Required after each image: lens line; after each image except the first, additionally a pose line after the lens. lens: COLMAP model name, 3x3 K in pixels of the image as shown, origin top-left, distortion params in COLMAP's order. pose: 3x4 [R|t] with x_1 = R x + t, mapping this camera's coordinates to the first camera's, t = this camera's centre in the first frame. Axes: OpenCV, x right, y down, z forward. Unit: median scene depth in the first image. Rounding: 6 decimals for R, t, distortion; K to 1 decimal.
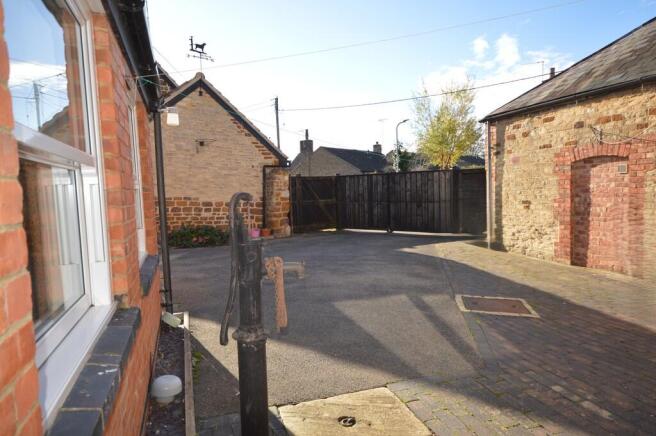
lens RADIAL K [[397.4, 0, 332.1], [0, 397.4, 220.2], [0, 0, 1]] dist [0.005263, 0.000354]
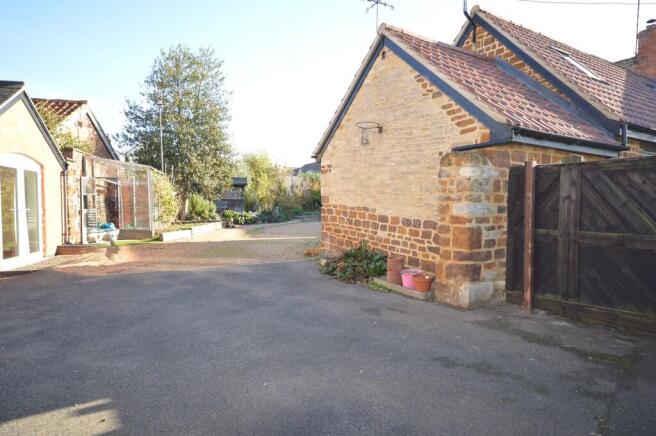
lens RADIAL K [[397.4, 0, 328.1], [0, 397.4, 220.3], [0, 0, 1]] dist [0.005263, 0.000354]
pose [[-0.116706, 0.066740, -0.990922, 0.475805], [-0.077184, 0.994113, 0.076045, -0.107652], [0.990163, 0.085358, -0.110867, 1.294506]]
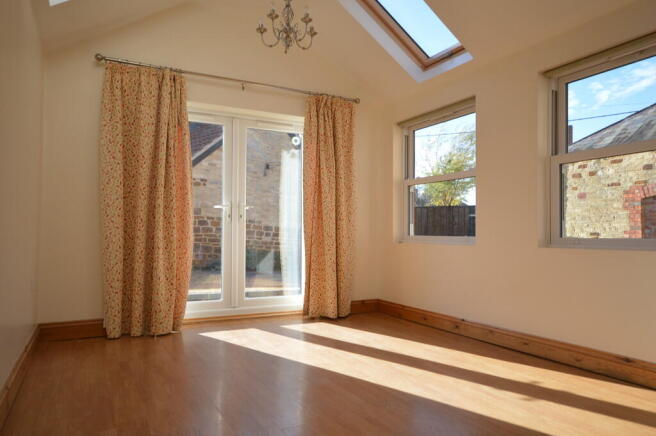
lens RADIAL K [[456.9, 0, 326.8], [0, 456.9, 218.1], [0, 0, 1]] dist [0.001591, 0.000666]
pose [[0.991500, 0.041146, 0.123430, -0.408554], [-0.027196, 0.993263, -0.112645, 0.074345], [-0.127234, 0.108331, 0.985939, -0.159678]]
